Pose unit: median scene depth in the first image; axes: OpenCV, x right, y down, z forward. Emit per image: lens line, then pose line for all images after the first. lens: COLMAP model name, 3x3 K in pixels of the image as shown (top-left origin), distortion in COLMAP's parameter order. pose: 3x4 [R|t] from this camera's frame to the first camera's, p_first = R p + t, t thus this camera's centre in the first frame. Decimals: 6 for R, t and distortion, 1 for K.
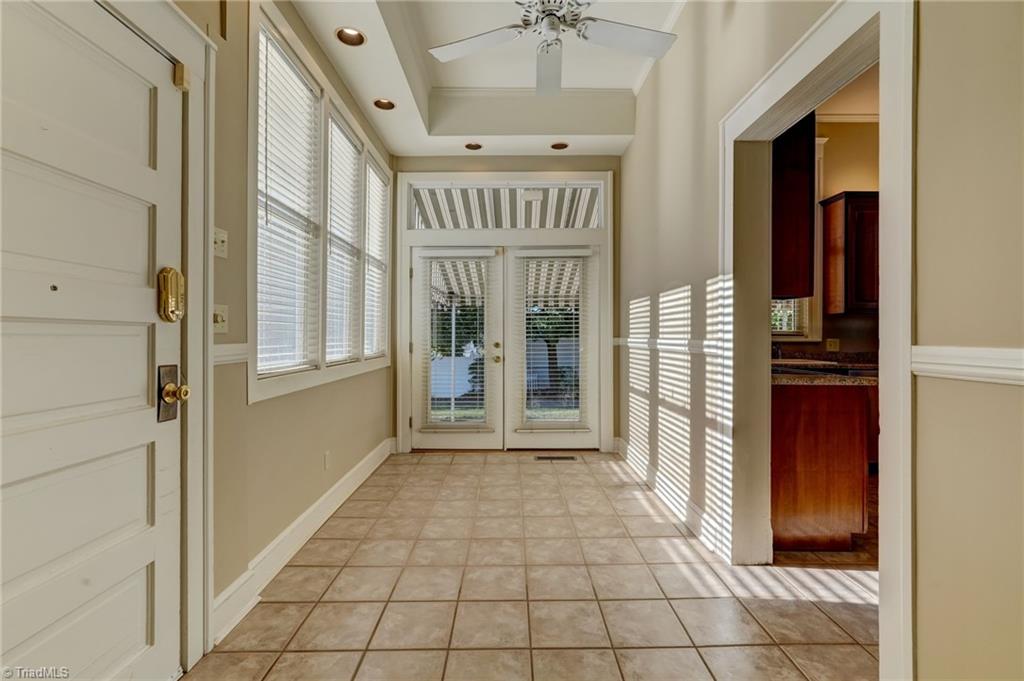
lens RADIAL K [[457.6, 0, 513.1], [0, 457.6, 336.1], [0, 0, 1]] dist [-0.002093, 0.000786]
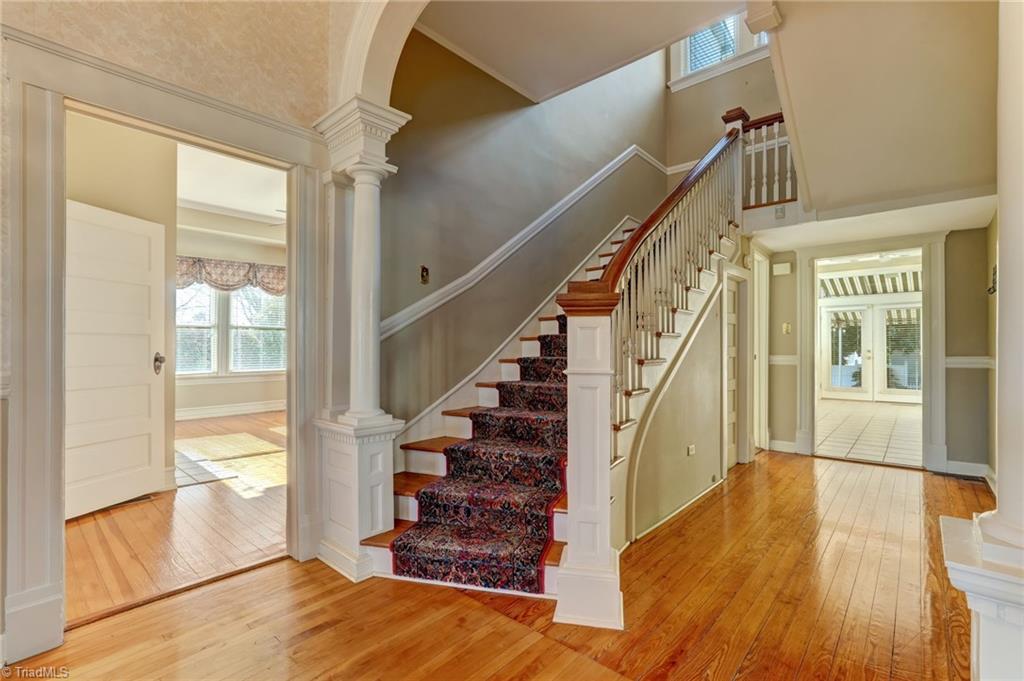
lens RADIAL K [[457.6, 0, 517.0], [0, 457.6, 342.9], [0, 0, 1]] dist [-0.002093, 0.000786]
pose [[0.745606, -0.004532, -0.666372, 0.156809], [-0.001054, 0.999968, -0.007980, 0.000228], [0.666387, 0.006652, 0.745577, -1.622164]]
